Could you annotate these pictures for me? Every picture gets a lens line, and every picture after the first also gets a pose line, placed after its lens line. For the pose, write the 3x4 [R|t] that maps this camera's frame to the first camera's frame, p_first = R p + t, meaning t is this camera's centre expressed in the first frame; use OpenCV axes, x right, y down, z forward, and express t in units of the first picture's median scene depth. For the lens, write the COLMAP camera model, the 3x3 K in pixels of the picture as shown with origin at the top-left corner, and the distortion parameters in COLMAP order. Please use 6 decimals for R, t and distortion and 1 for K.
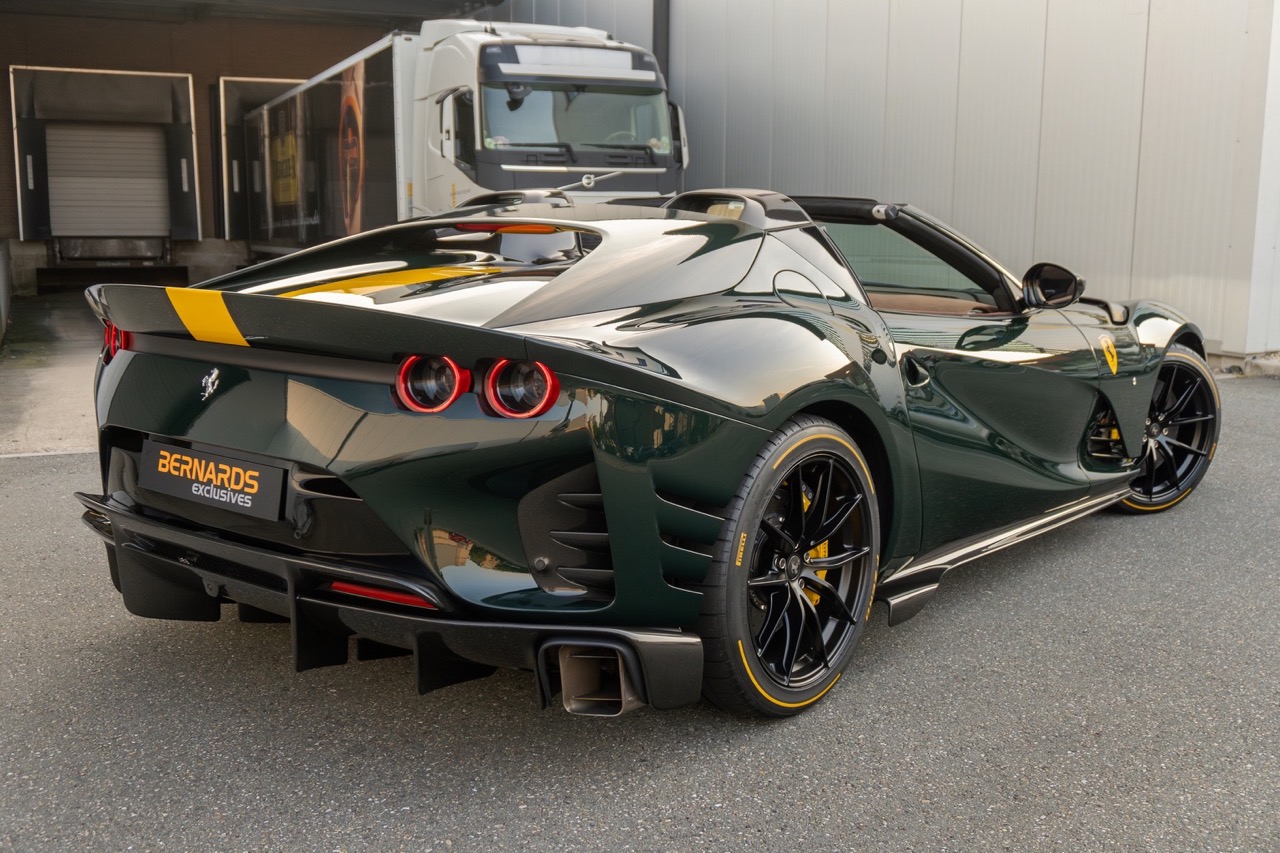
lens RADIAL K [[1304.9, 0, 640.0], [0, 1304.9, 426.5], [0, 0, 1]] dist [0.019558, -0.000486]
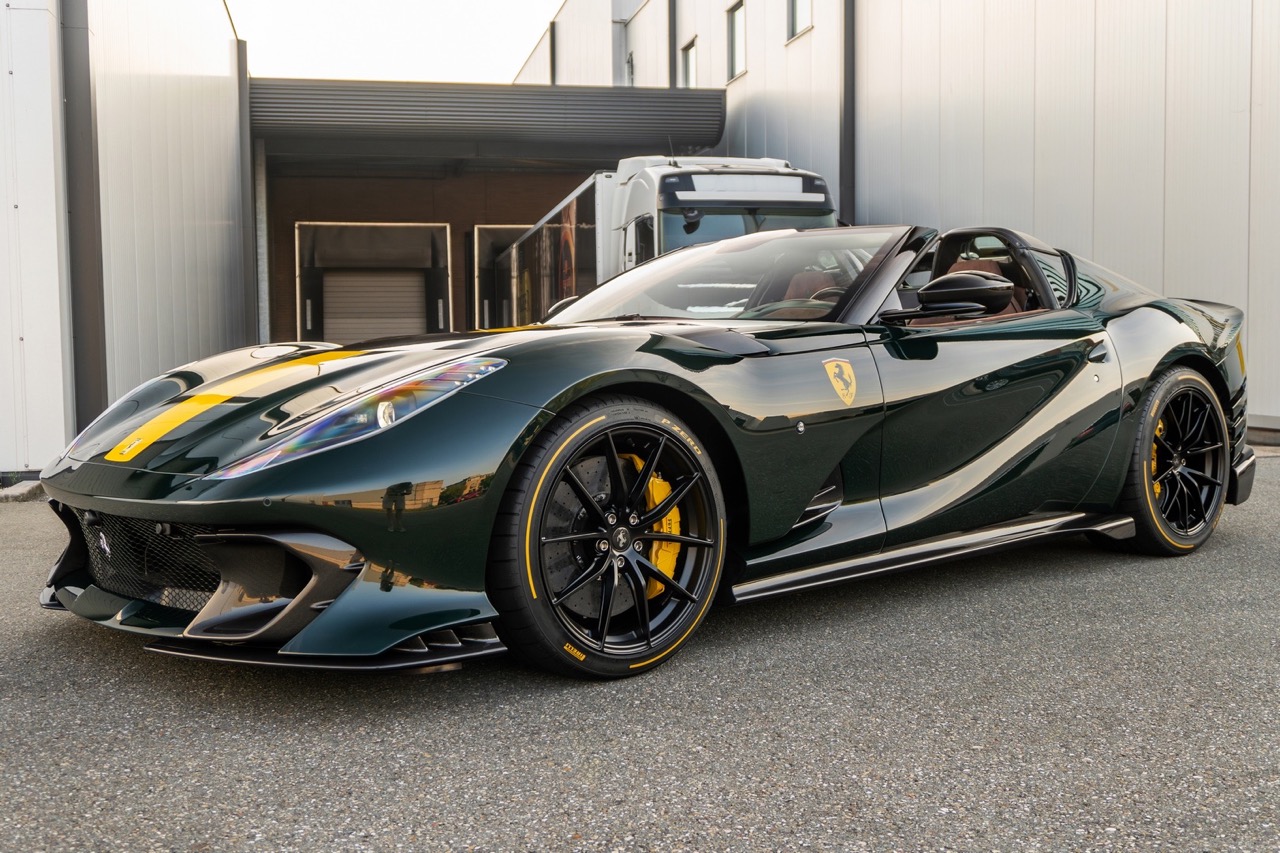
lens RADIAL K [[1327.9, 0, 640.0], [0, 1327.9, 426.5], [0, 0, 1]] dist [0.006458, -0.000651]
pose [[0.978362, -0.006104, -0.206809, 0.313841], [-0.016744, 0.993950, -0.108546, 0.134371], [0.206220, 0.109660, 0.972341, -0.229329]]
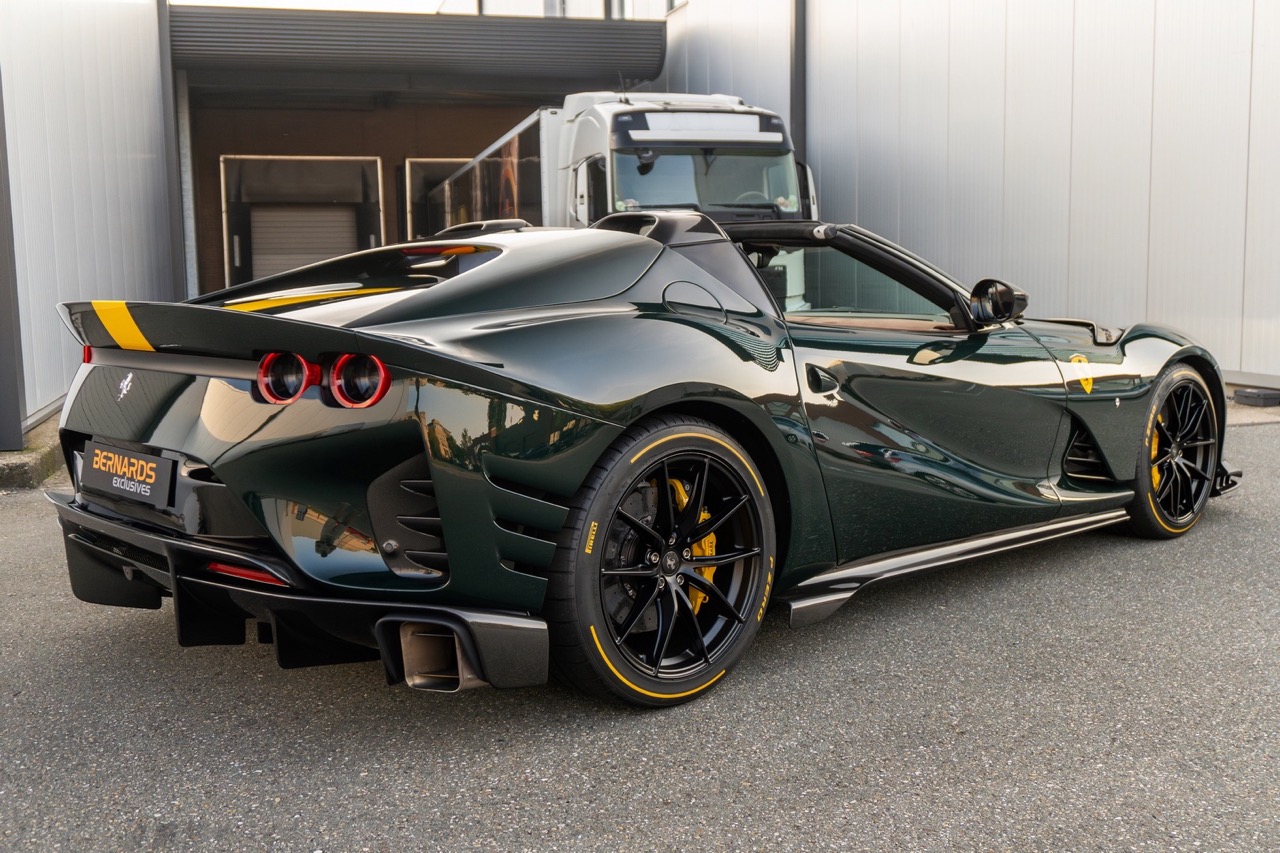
lens RADIAL K [[1281.0, 0, 640.0], [0, 1281.0, 426.5], [0, 0, 1]] dist [0.015256, -0.008254]
pose [[0.989060, -0.004679, -0.147440, 0.174801], [-0.002737, 0.998743, -0.050054, 0.036248], [0.147489, 0.049910, 0.987804, -0.008358]]
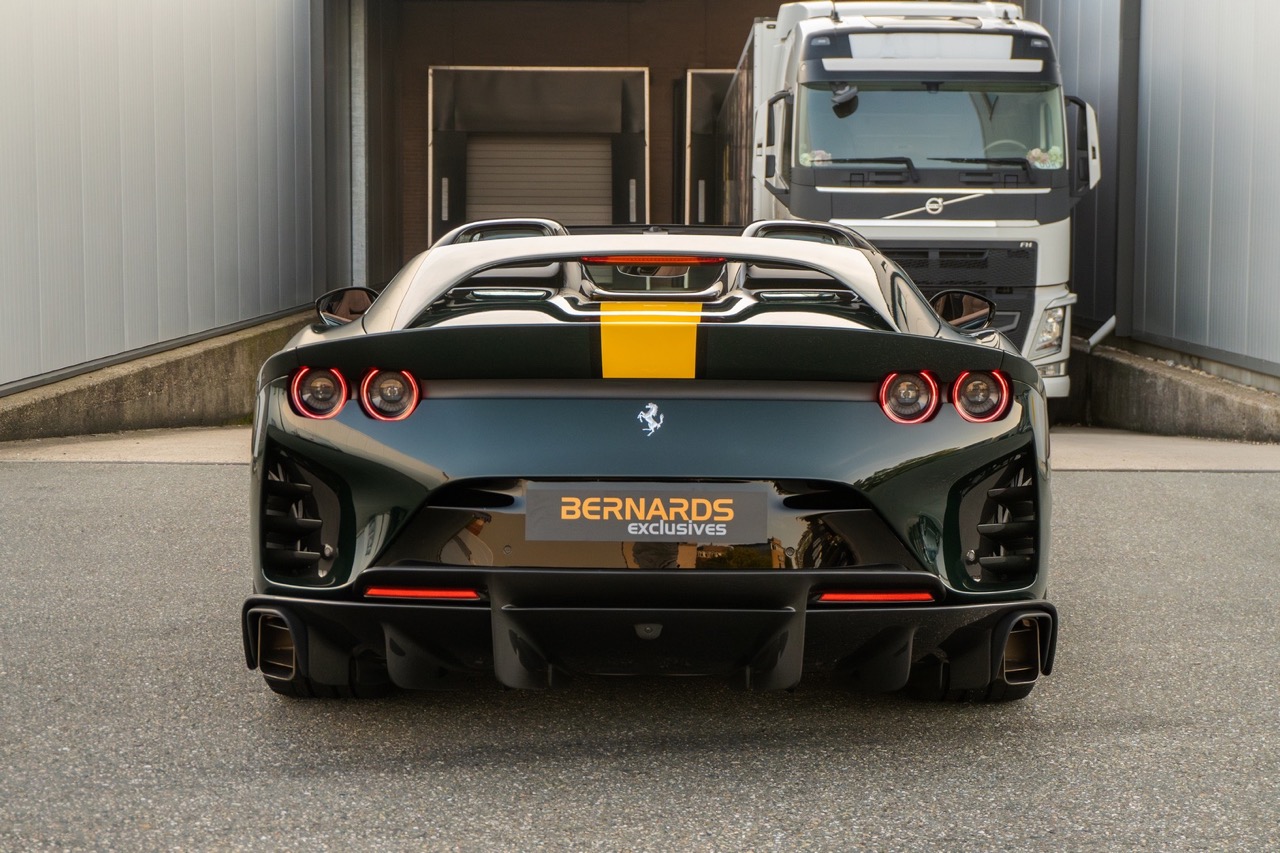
lens RADIAL K [[2104.5, 0, 640.0], [0, 2104.5, 426.5], [0, 0, 1]] dist [0.004696, 0.073261]
pose [[0.914542, 0.035613, -0.402921, 1.048344], [-0.067885, 0.995502, -0.066093, 0.108139], [0.398755, 0.087797, 0.912845, -0.589132]]
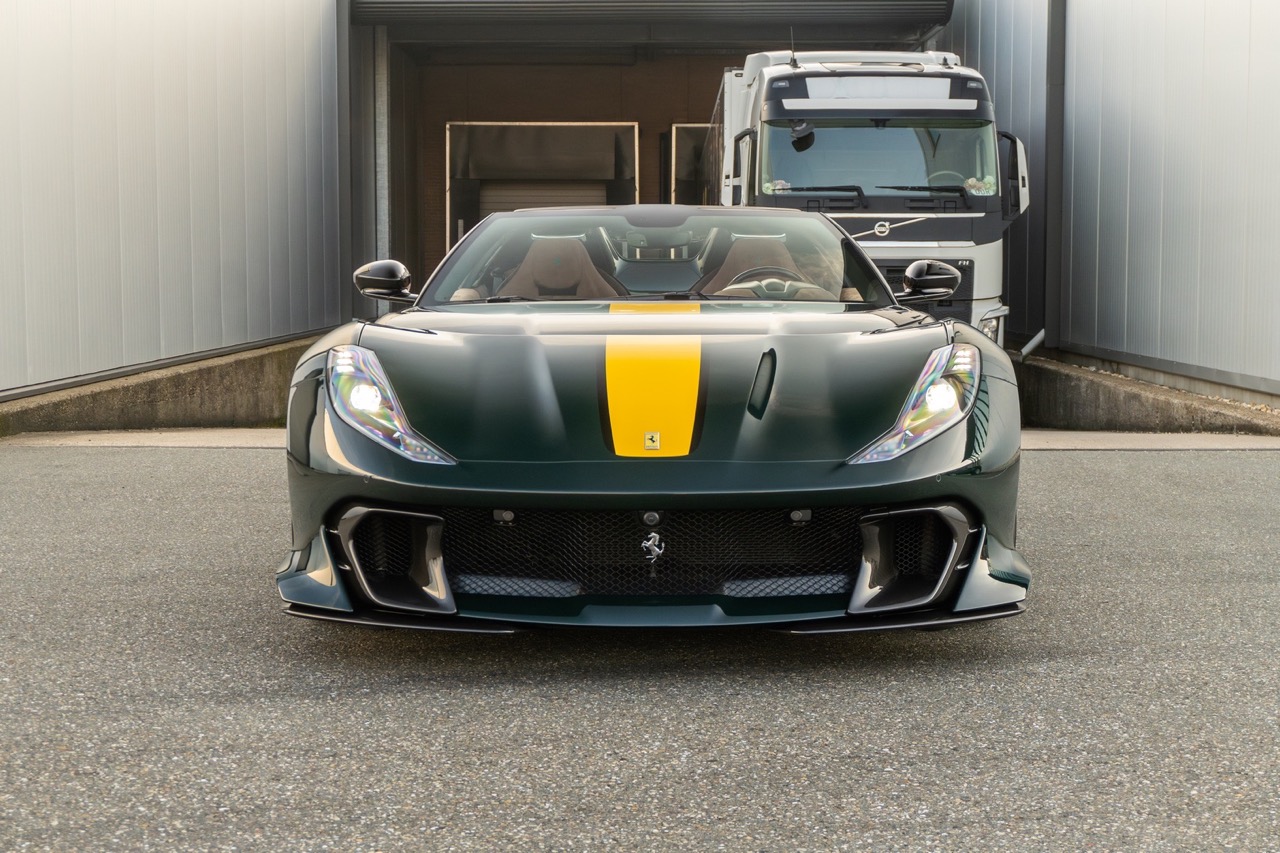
lens RADIAL K [[1815.5, 0, 640.0], [0, 1815.5, 426.5], [0, 0, 1]] dist [0.003284, -0.030291]
pose [[0.914335, 0.027426, -0.404030, 1.040815], [-0.063650, 0.995036, -0.076500, 0.142086], [0.399926, 0.095663, 0.911541, -0.453131]]
